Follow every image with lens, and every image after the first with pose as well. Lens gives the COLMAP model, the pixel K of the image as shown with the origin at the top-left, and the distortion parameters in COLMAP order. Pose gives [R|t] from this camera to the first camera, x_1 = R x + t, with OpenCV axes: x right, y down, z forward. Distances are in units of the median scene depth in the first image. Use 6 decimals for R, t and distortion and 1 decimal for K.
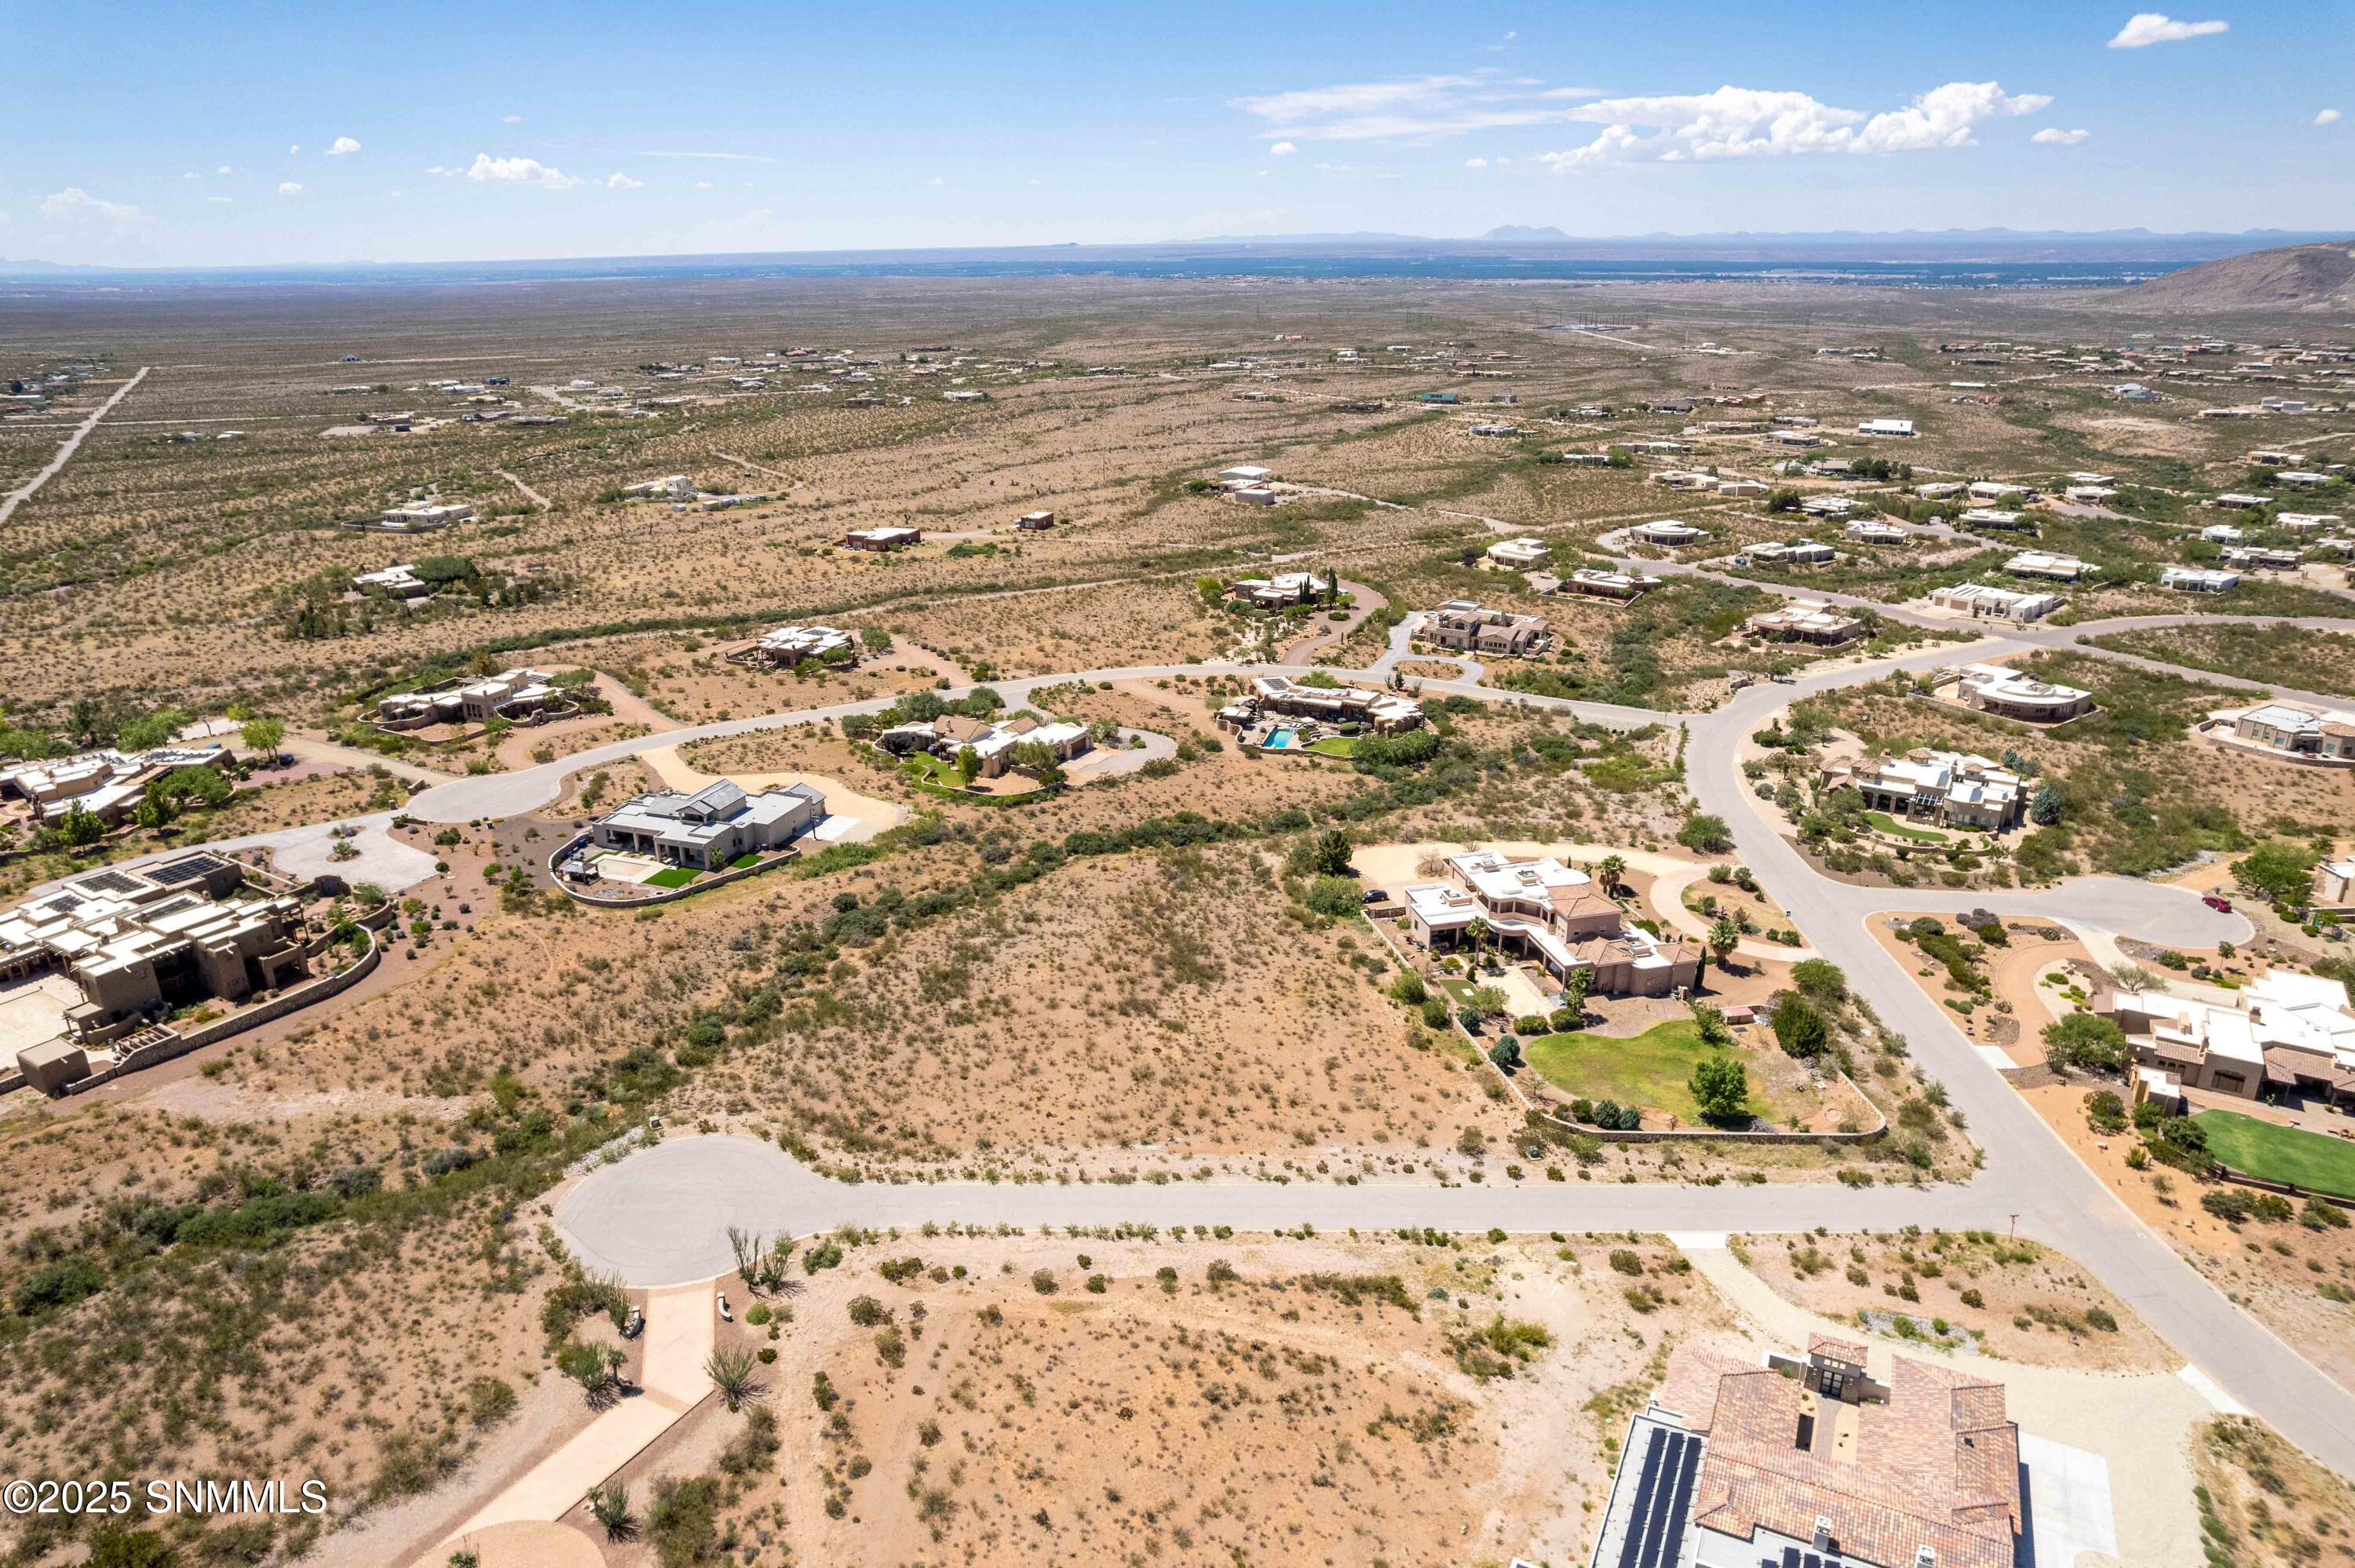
lens RADIAL K [[1503.4, 0, 1179.5], [0, 1503.4, 797.7], [0, 0, 1]] dist [-0.075202, 0.066846]
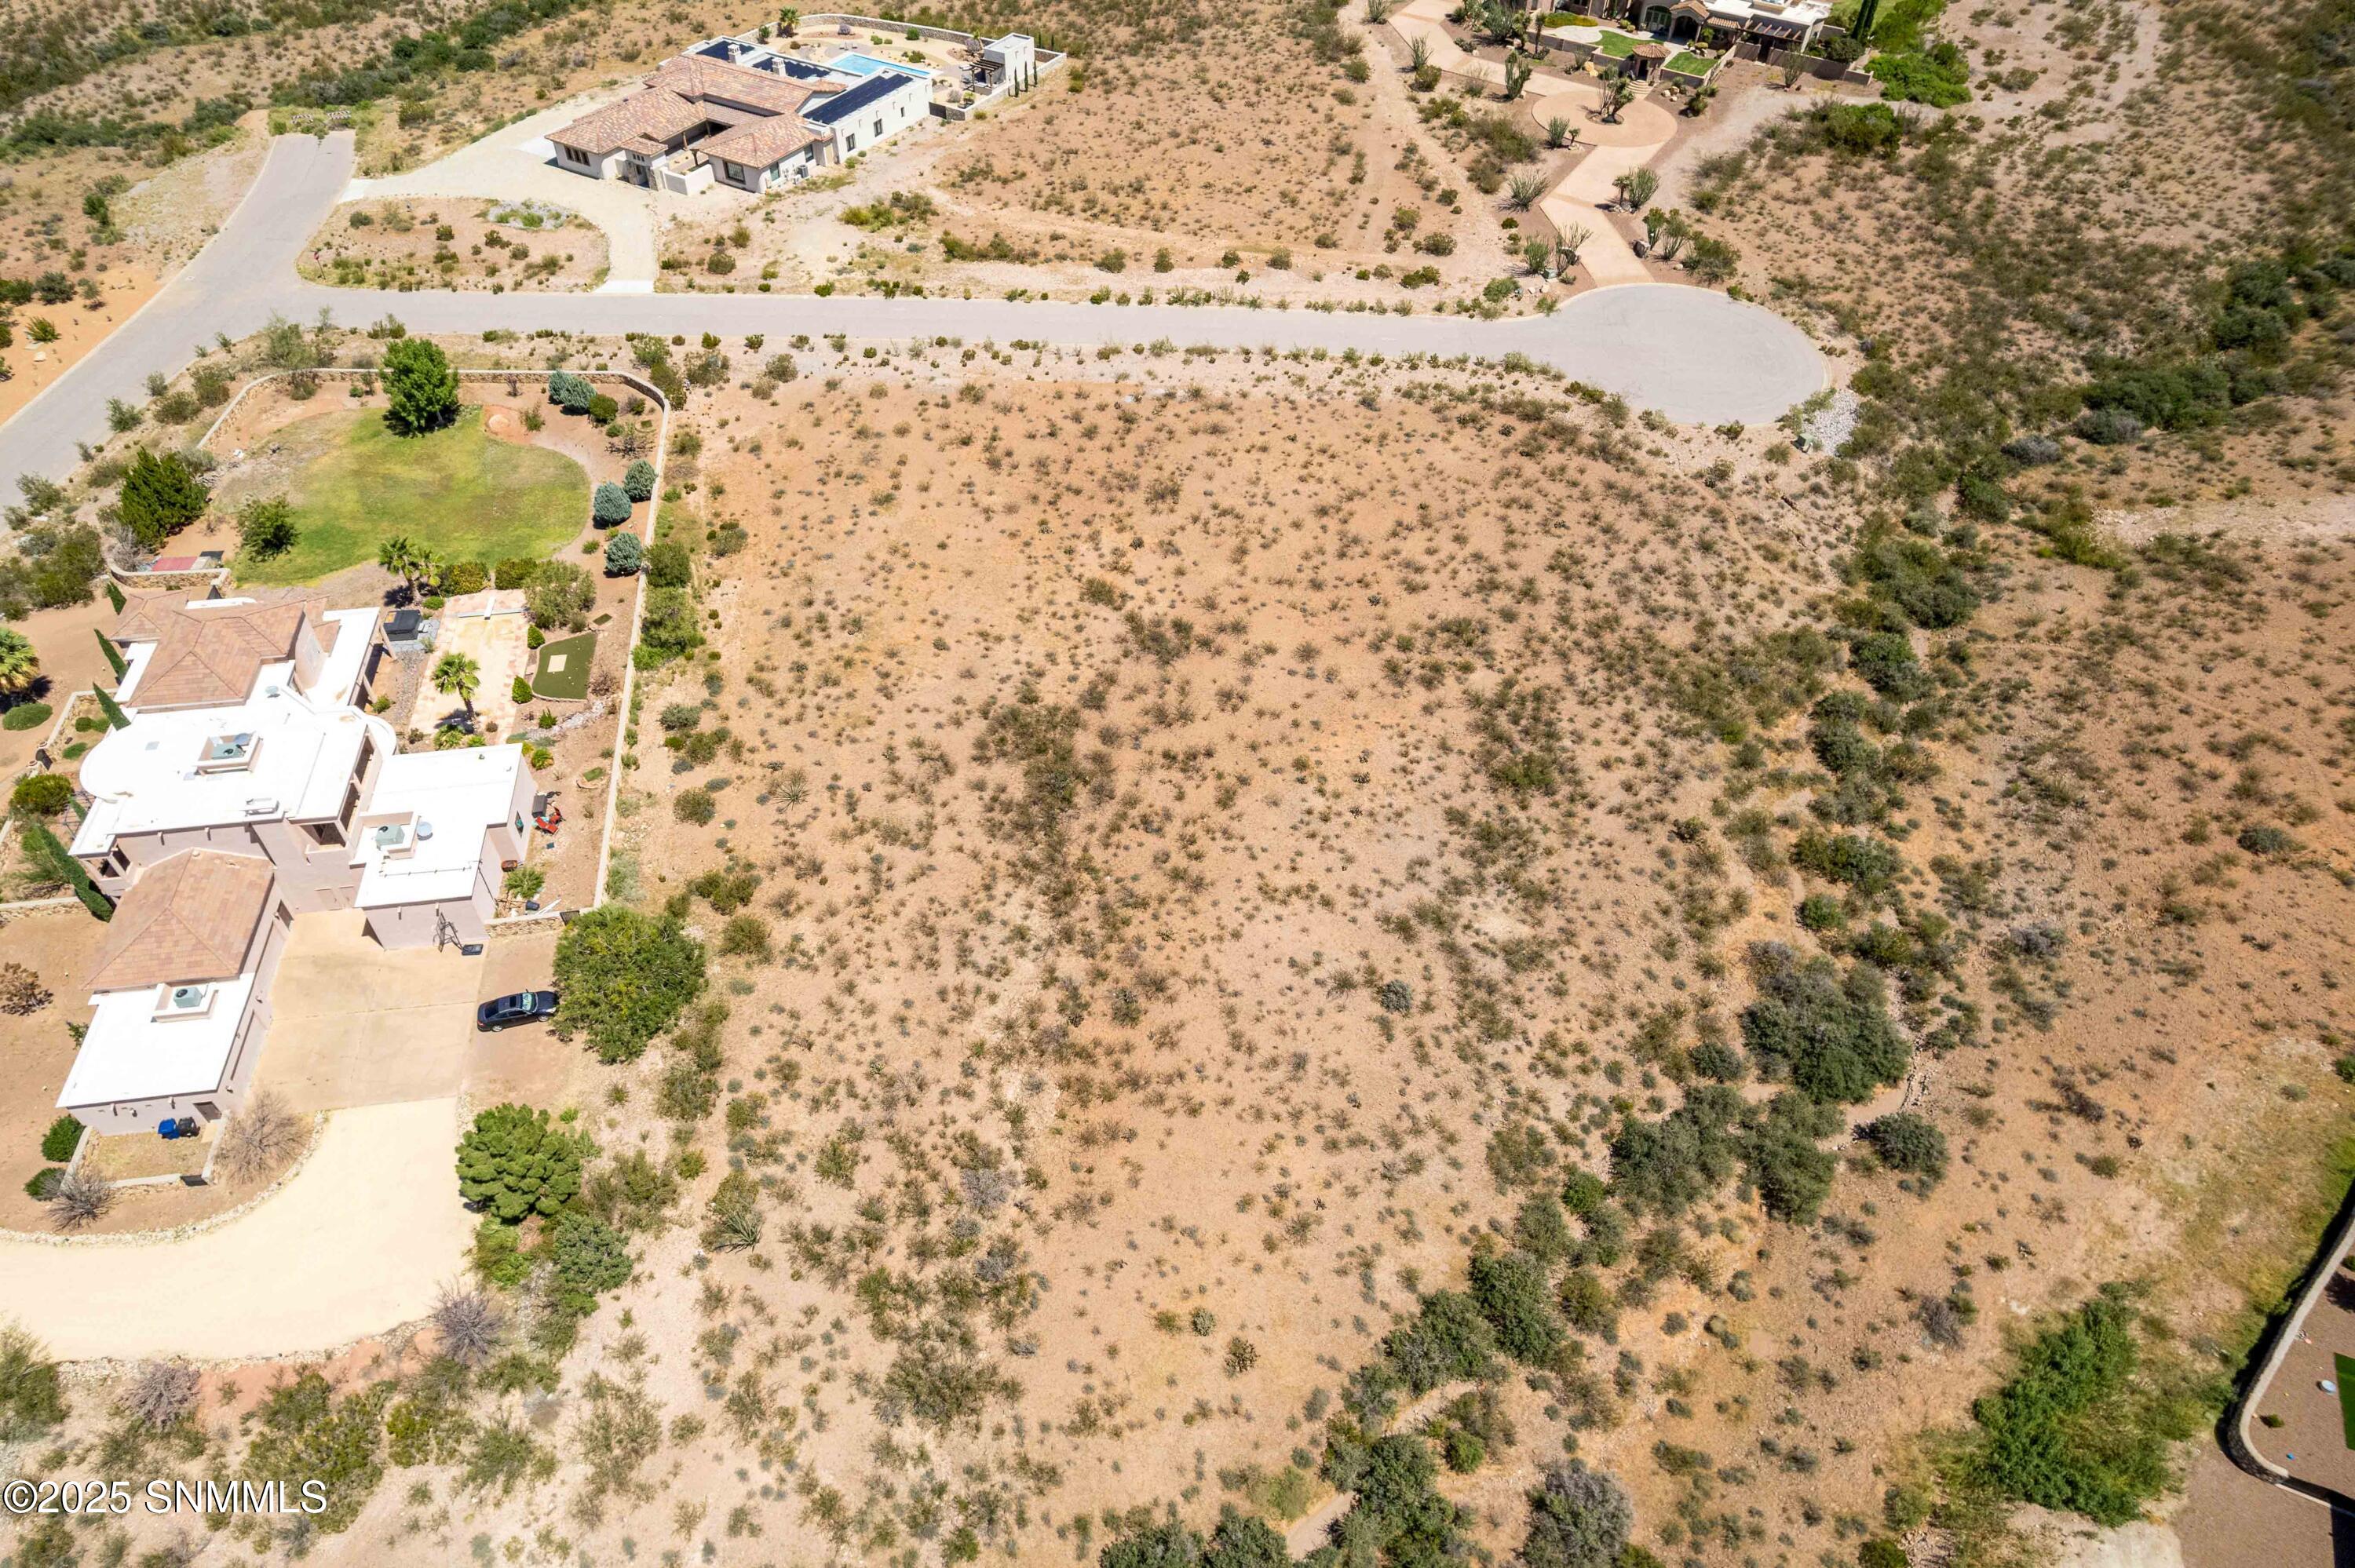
lens RADIAL K [[1507.4, 0, 1178.6], [0, 1507.4, 791.7], [0, 0, 1]] dist [-0.081778, 0.074057]
pose [[-0.997037, -0.058704, 0.049714, -0.063570], [0.022326, 0.397625, 0.917276, -0.338486], [-0.073615, 0.915668, -0.395136, 1.202199]]
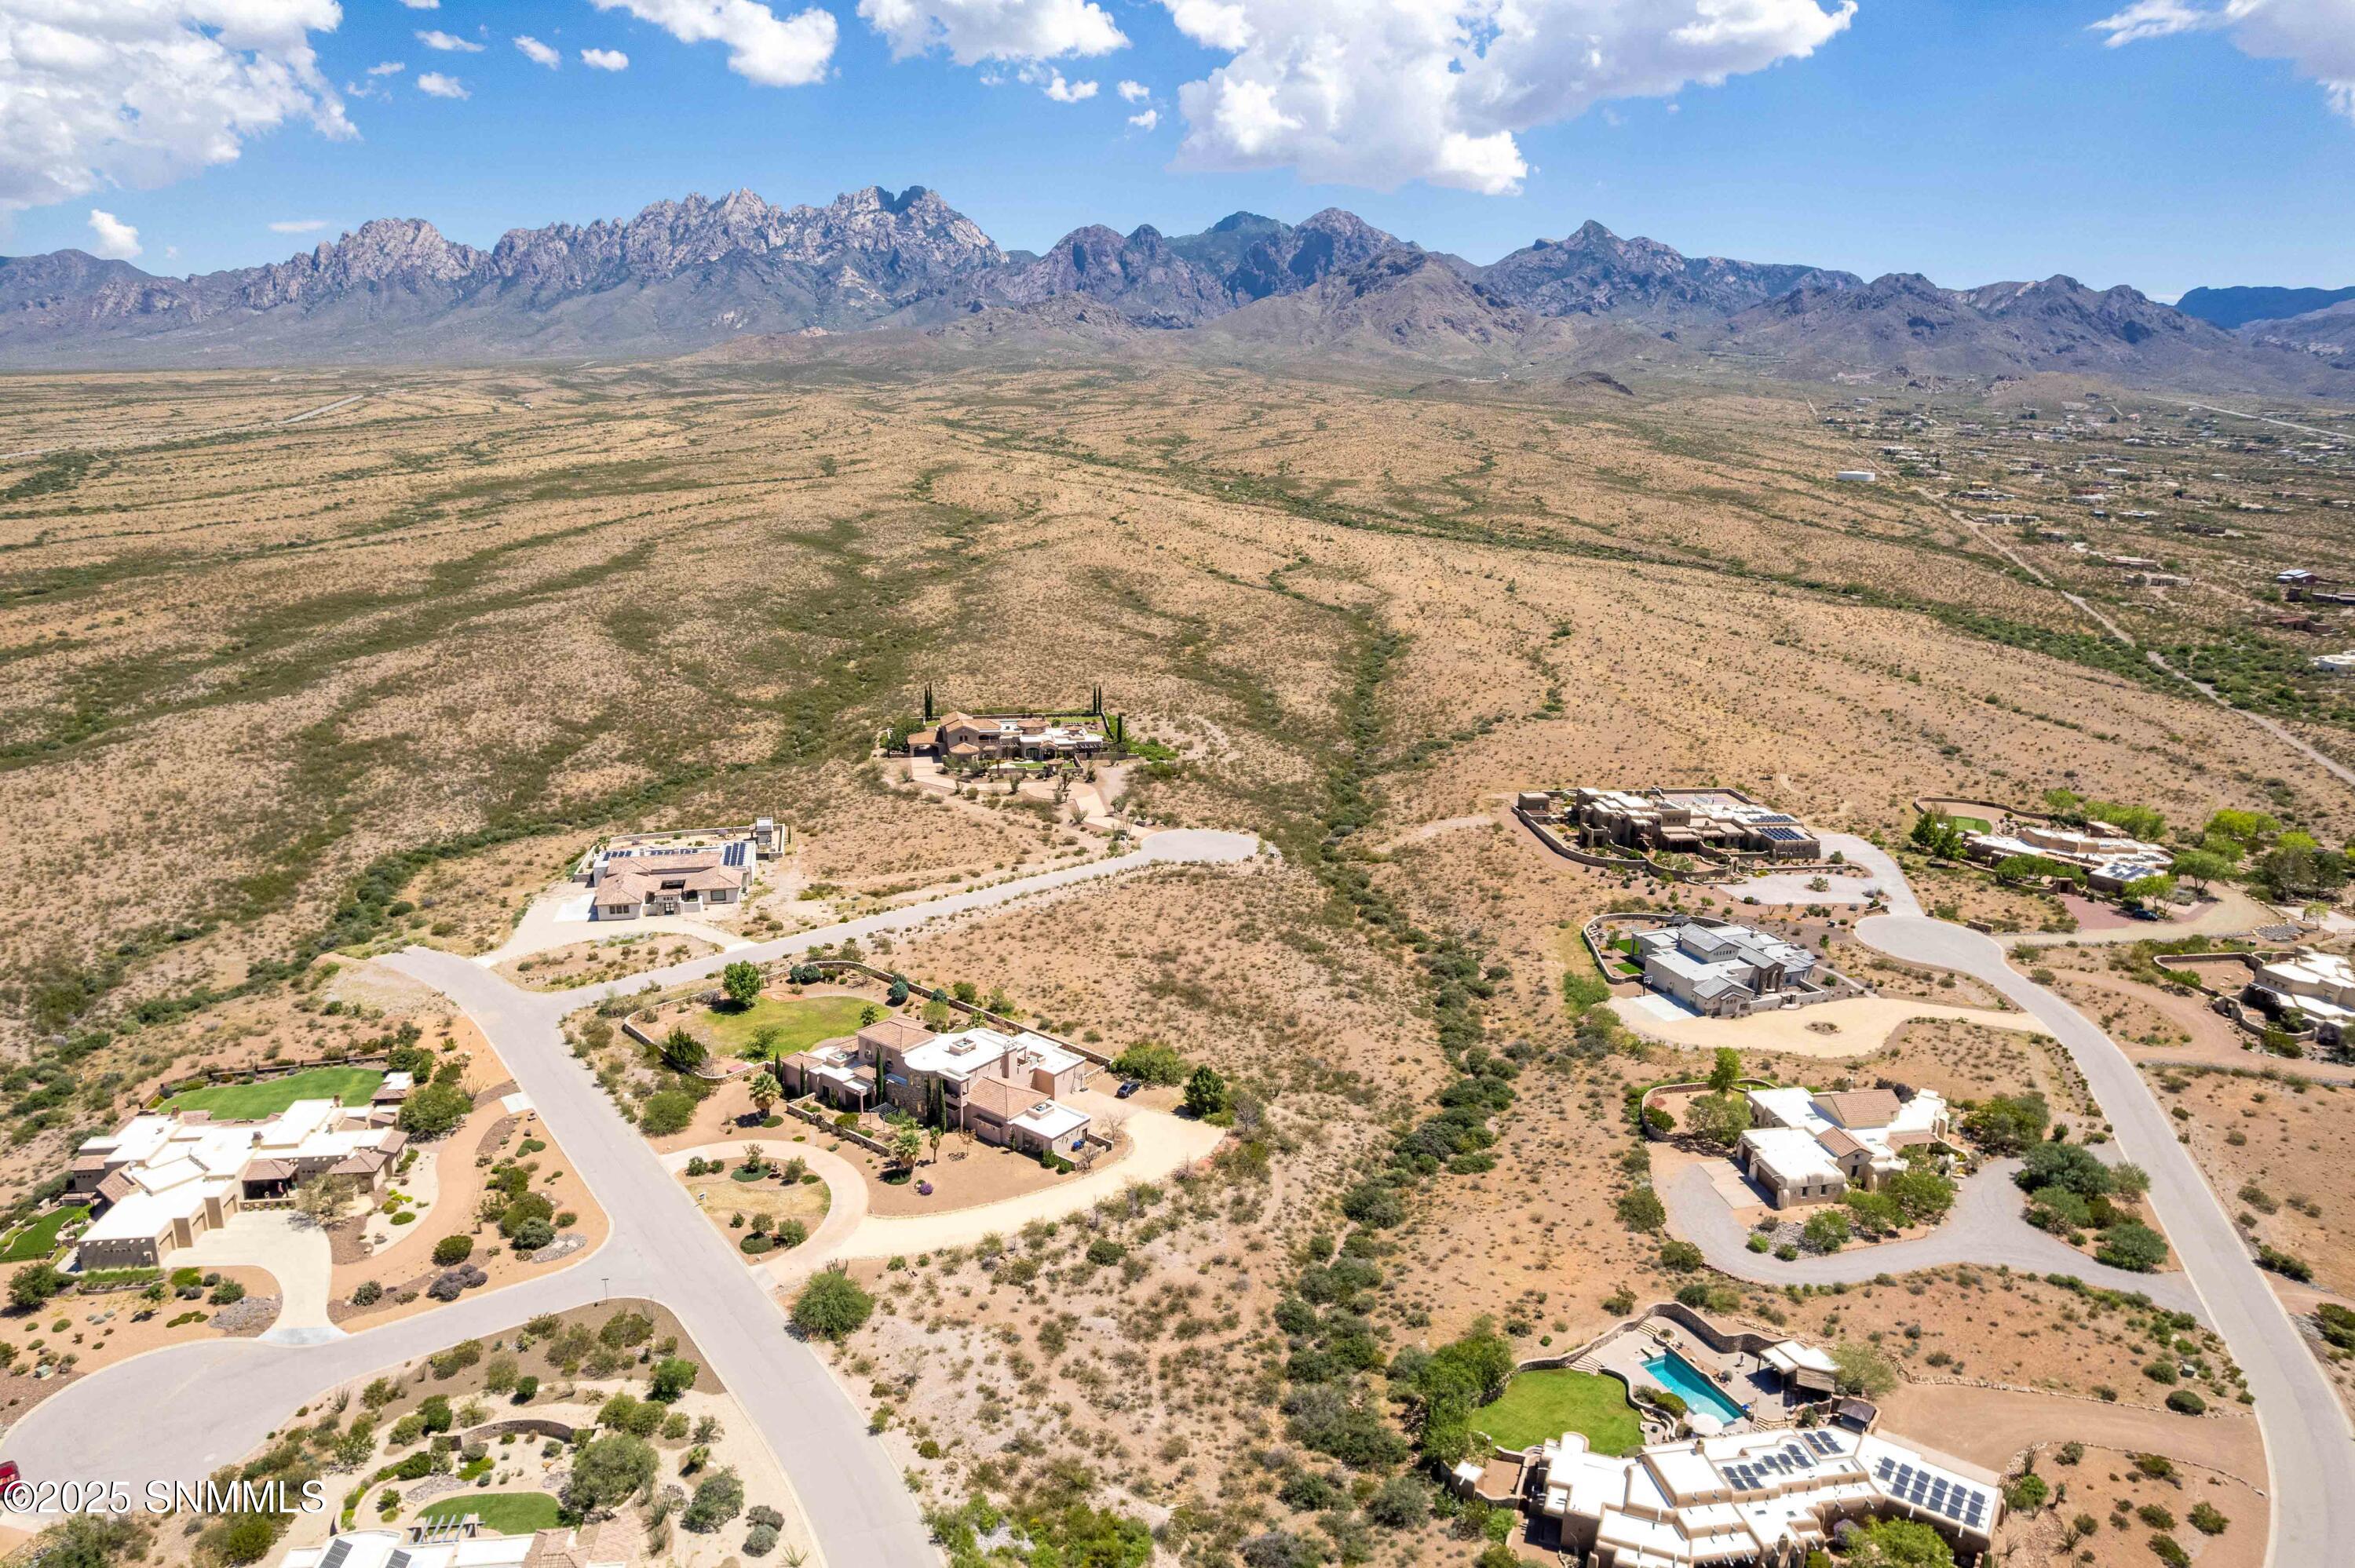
lens RADIAL K [[1503.4, 0, 1179.5], [0, 1503.4, 797.7], [0, 0, 1]] dist [-0.075202, 0.066846]
pose [[-0.776764, 0.160706, -0.608942, 0.721635], [-0.232352, 0.825560, 0.514260, -0.643890], [0.585363, 0.540948, -0.603925, 1.649752]]
